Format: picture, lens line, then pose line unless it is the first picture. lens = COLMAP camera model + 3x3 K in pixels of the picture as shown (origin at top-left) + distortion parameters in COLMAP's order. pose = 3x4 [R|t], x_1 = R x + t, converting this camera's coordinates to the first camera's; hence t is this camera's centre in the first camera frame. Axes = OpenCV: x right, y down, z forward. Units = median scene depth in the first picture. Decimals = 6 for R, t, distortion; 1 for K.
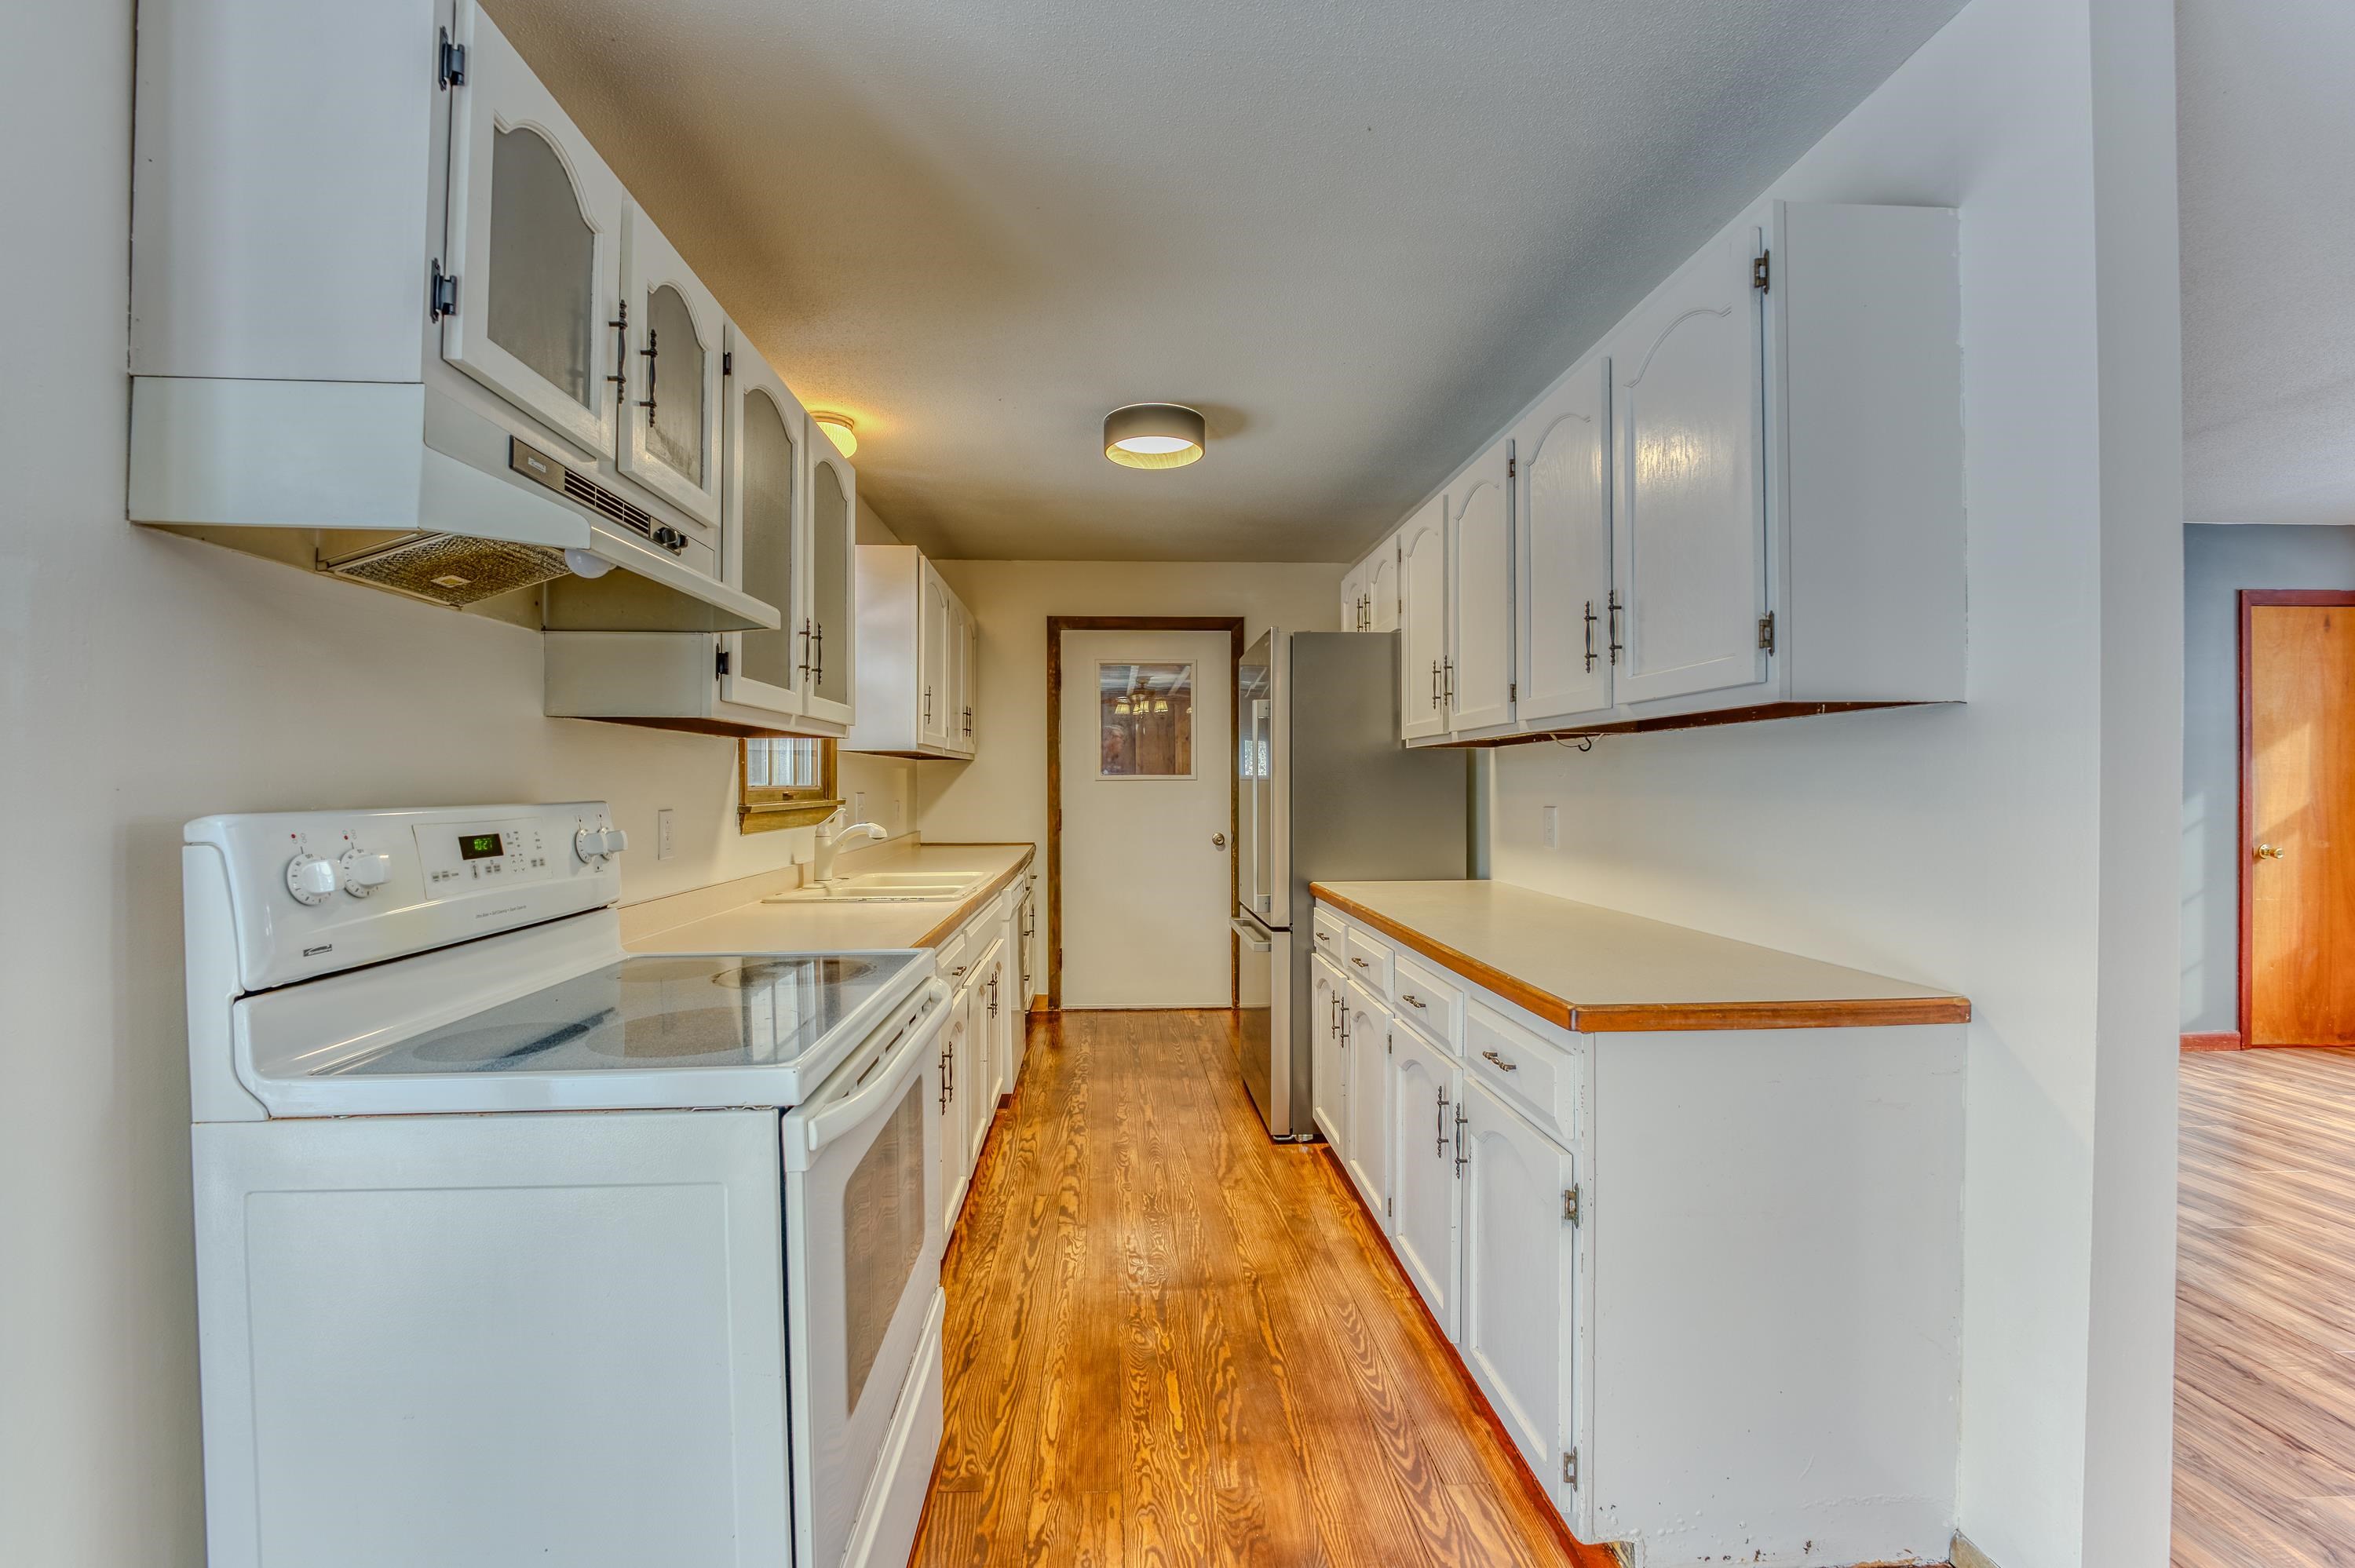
lens RADIAL K [[995.2, 0, 1178.7], [0, 995.2, 787.6], [0, 0, 1]] dist [-0.014583, -0.000186]
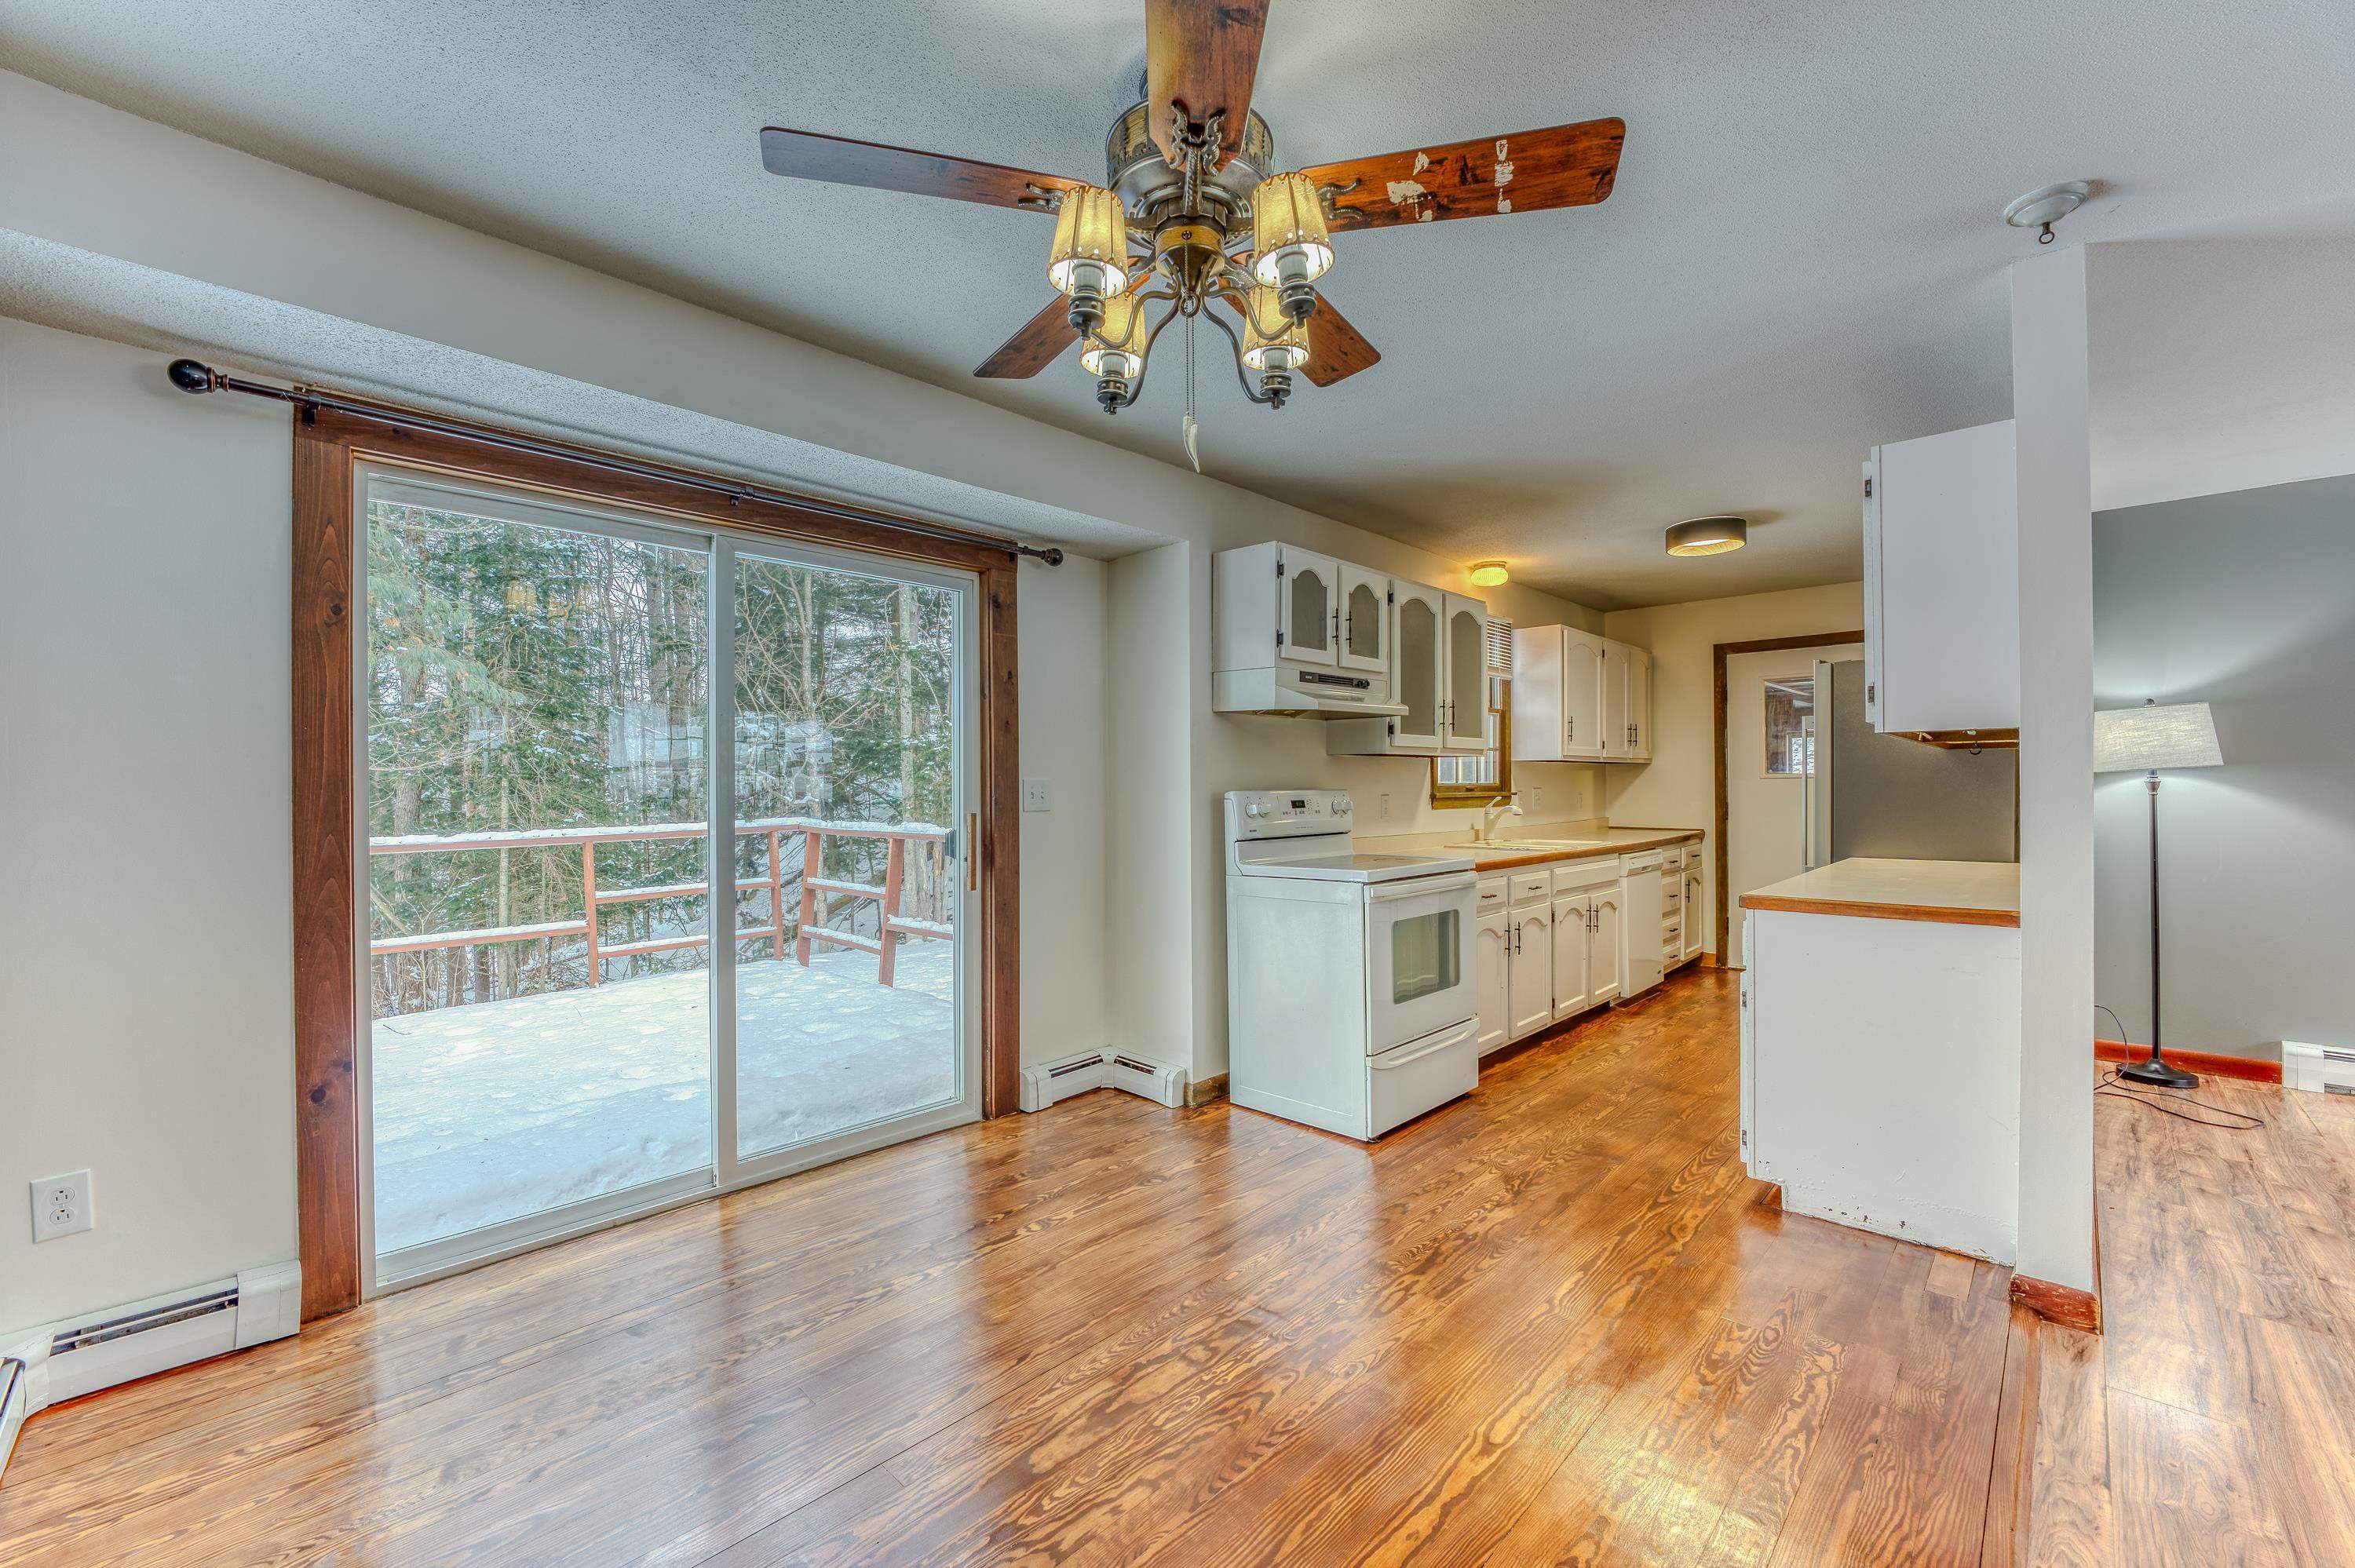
lens RADIAL K [[952.8, 0, 1177.5], [0, 952.8, 784.0], [0, 0, 1]] dist [-0.000436, 0.000006]
pose [[0.688457, -0.003696, -0.725268, 0.502456], [0.001680, 0.999992, -0.003502, 0.004959], [0.725275, 0.001192, 0.688458, -0.549272]]
